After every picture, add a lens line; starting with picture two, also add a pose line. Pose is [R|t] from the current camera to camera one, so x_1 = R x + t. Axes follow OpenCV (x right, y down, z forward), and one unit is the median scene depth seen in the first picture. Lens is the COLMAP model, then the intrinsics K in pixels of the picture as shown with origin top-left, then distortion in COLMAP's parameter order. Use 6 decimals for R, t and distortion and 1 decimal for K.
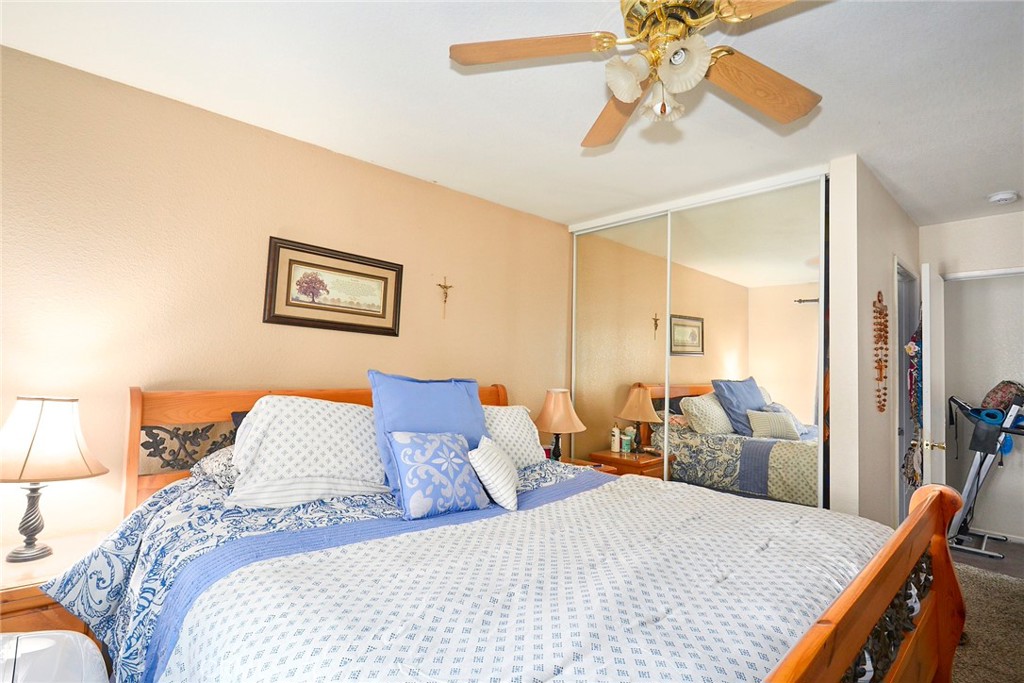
lens RADIAL K [[500.4, 0, 520.9], [0, 500.4, 347.8], [0, 0, 1]] dist [0.003194, -0.000069]
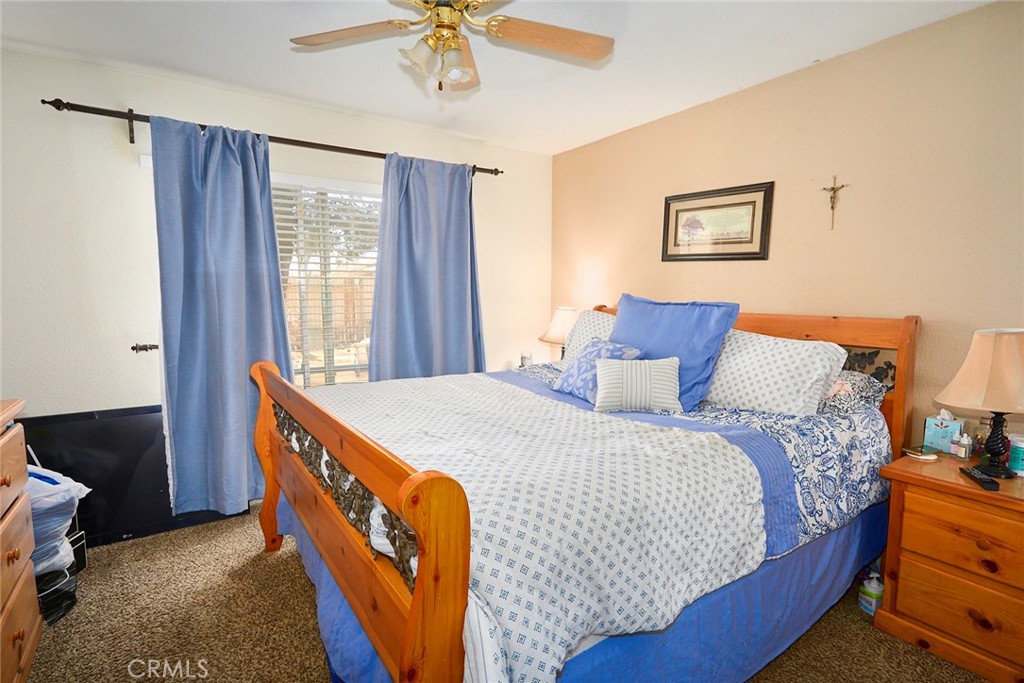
lens RADIAL K [[500.4, 0, 520.9], [0, 500.4, 347.8], [0, 0, 1]] dist [0.003194, -0.000069]
pose [[-0.147286, 0.088297, -0.985145, 0.839865], [0.030423, 0.995941, 0.084717, 0.052546], [0.988626, -0.017494, -0.149374, 0.731862]]
